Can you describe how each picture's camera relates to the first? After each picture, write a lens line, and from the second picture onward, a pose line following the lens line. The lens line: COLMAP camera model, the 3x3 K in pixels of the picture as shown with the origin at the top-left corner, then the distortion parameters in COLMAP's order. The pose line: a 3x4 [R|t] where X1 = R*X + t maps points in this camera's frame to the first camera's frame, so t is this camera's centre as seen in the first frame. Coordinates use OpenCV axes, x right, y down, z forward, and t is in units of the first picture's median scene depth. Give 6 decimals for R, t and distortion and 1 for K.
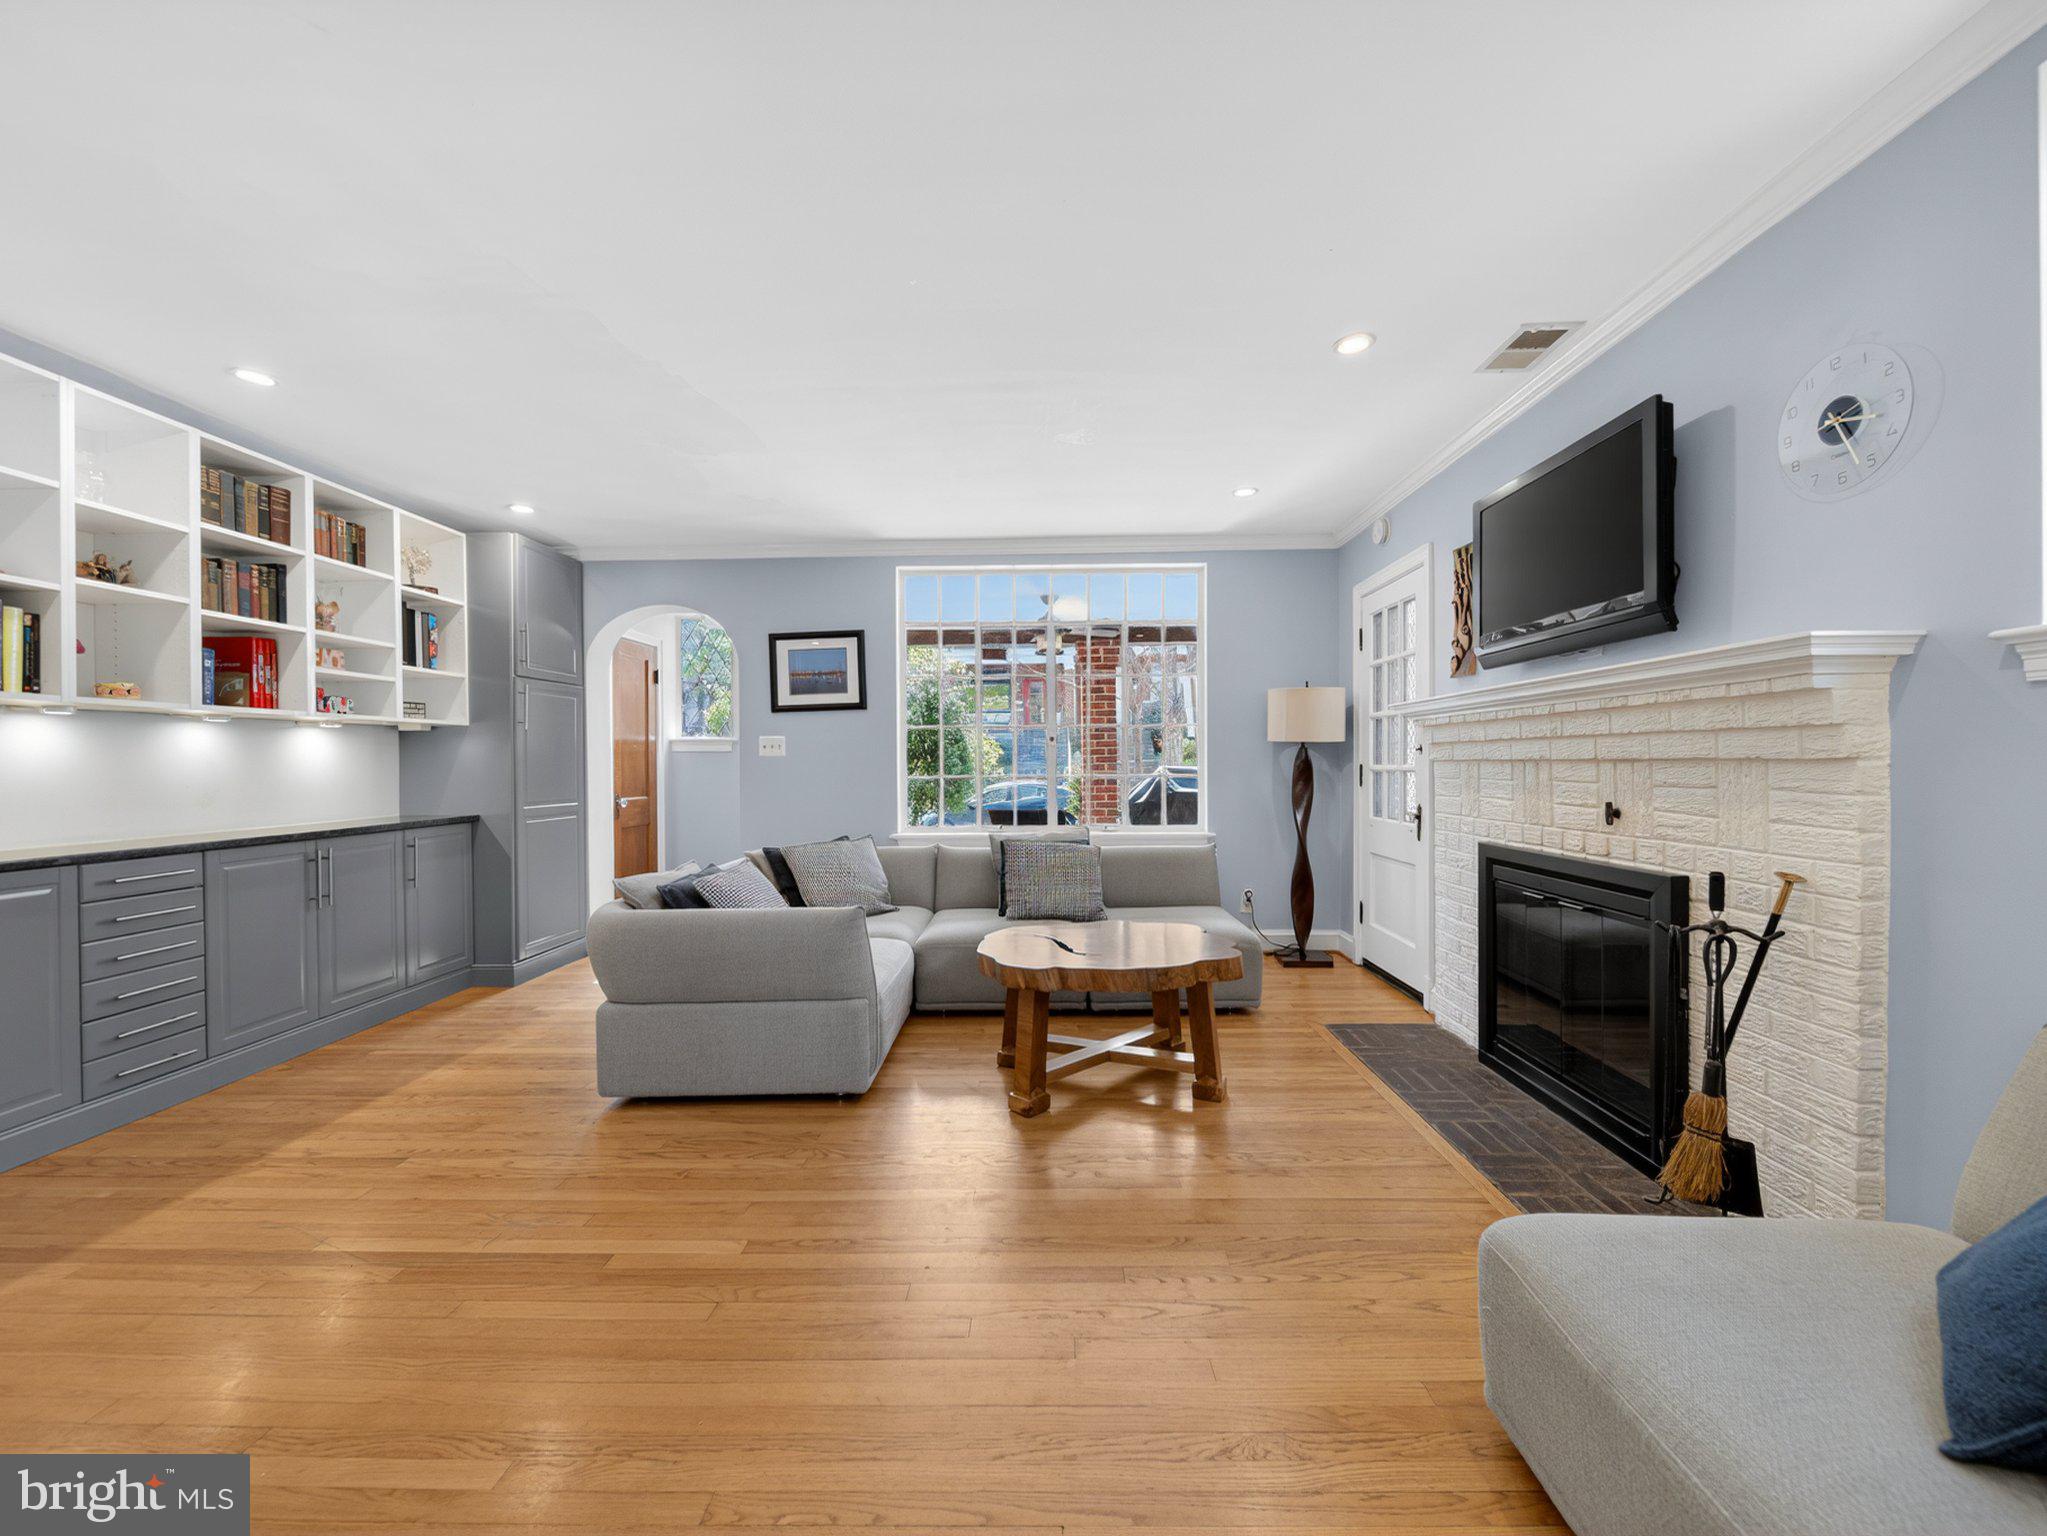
lens RADIAL K [[809.4, 0, 1026.2], [0, 809.4, 773.4], [0, 0, 1]] dist [0.009730, -0.000326]
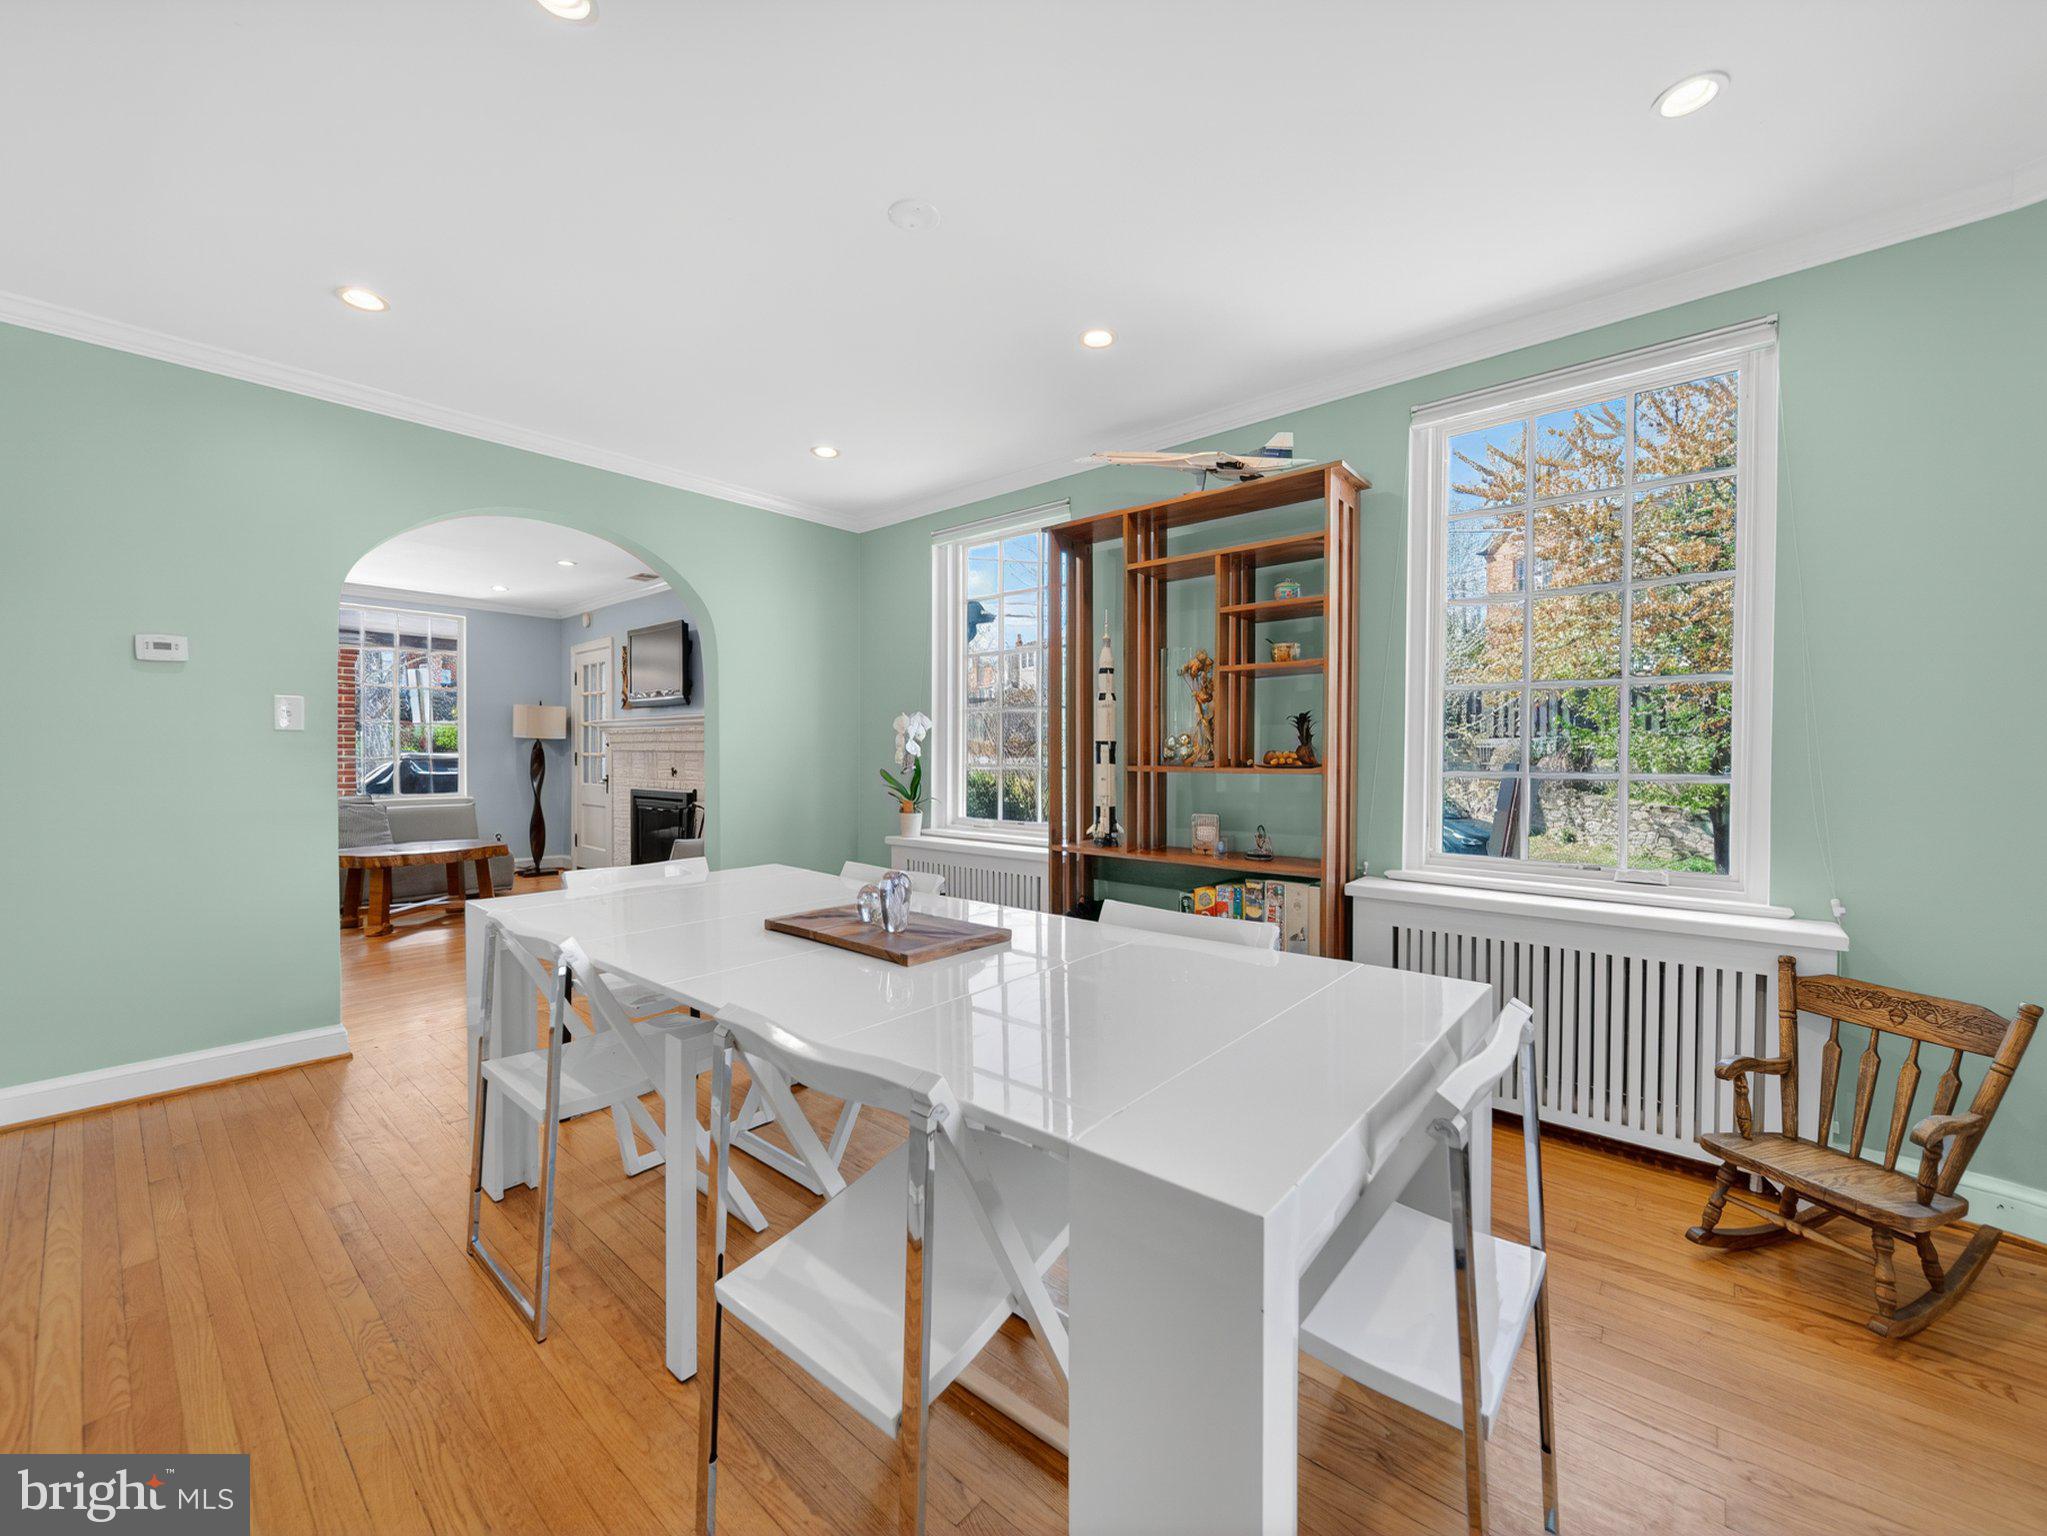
lens RADIAL K [[809.4, 0, 1027.5], [0, 809.4, 762.9], [0, 0, 1]] dist [0.009730, -0.000326]
pose [[0.637067, -0.000274, 0.770808, -0.300644], [0.000401, 1.000000, 0.000024, 0.011407], [-0.770808, 0.000294, 0.637067, -0.827944]]
